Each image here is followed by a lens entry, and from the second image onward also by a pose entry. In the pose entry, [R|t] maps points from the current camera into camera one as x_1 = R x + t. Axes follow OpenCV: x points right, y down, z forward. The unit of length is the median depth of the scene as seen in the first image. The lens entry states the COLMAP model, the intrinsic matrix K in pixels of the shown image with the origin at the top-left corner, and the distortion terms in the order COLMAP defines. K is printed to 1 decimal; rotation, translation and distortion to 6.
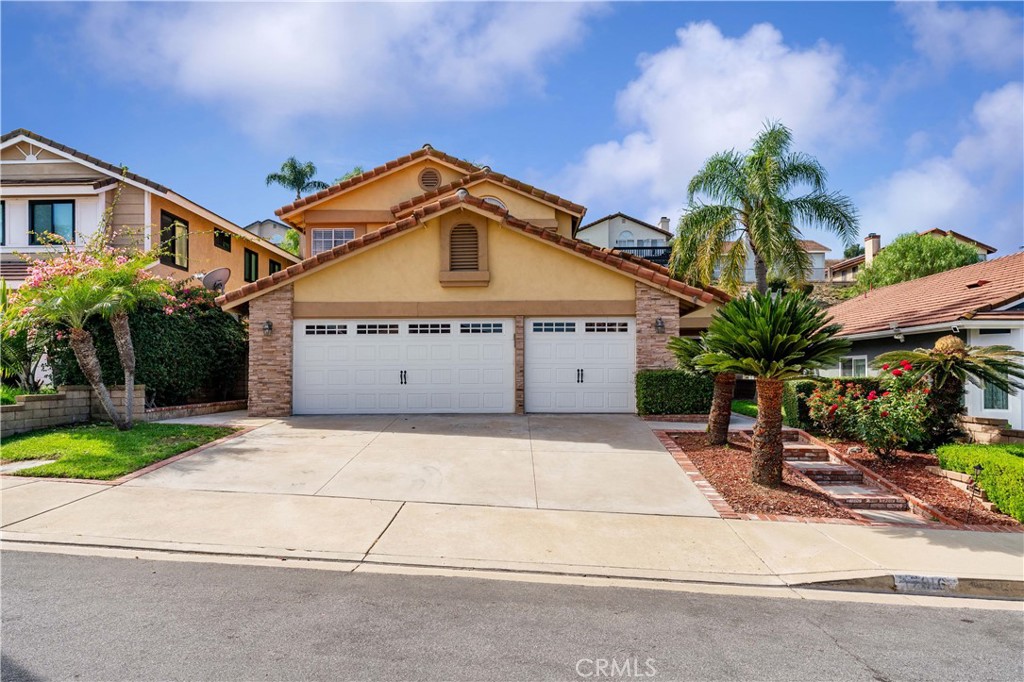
lens RADIAL K [[674.8, 0, 512.0], [0, 674.8, 341.0], [0, 0, 1]] dist [0.001219, -0.000150]
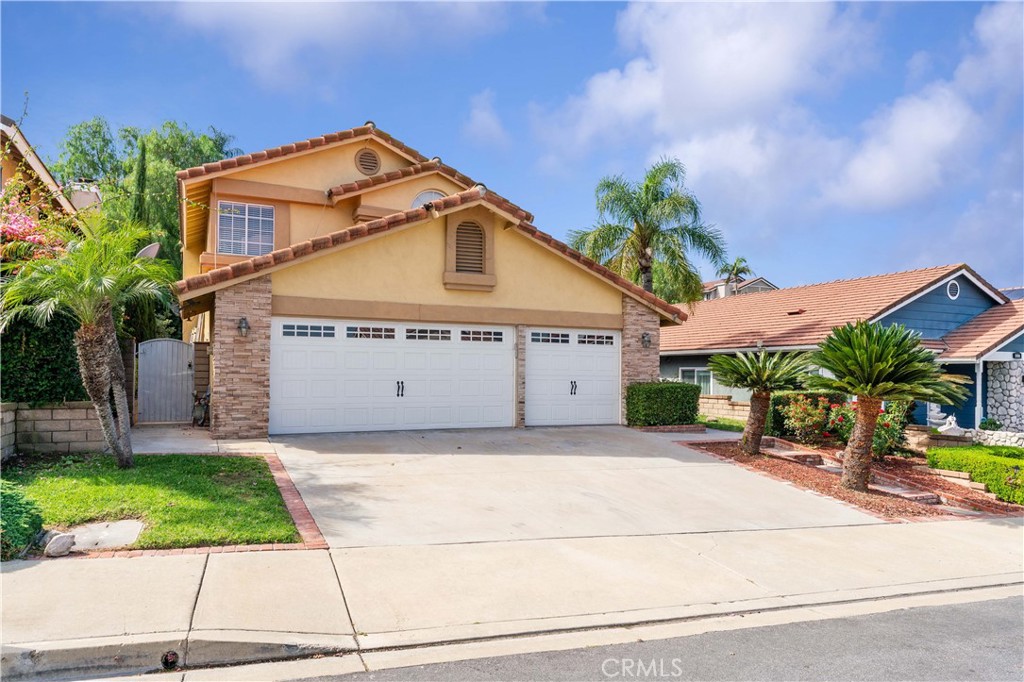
lens RADIAL K [[684.9, 0, 512.0], [0, 684.9, 341.0], [0, 0, 1]] dist [-0.001122, -0.000441]
pose [[0.894710, 0.033640, 0.445379, -0.430492], [-0.035649, 0.999357, -0.003870, -0.010136], [-0.445223, -0.012415, 0.895334, 0.138817]]
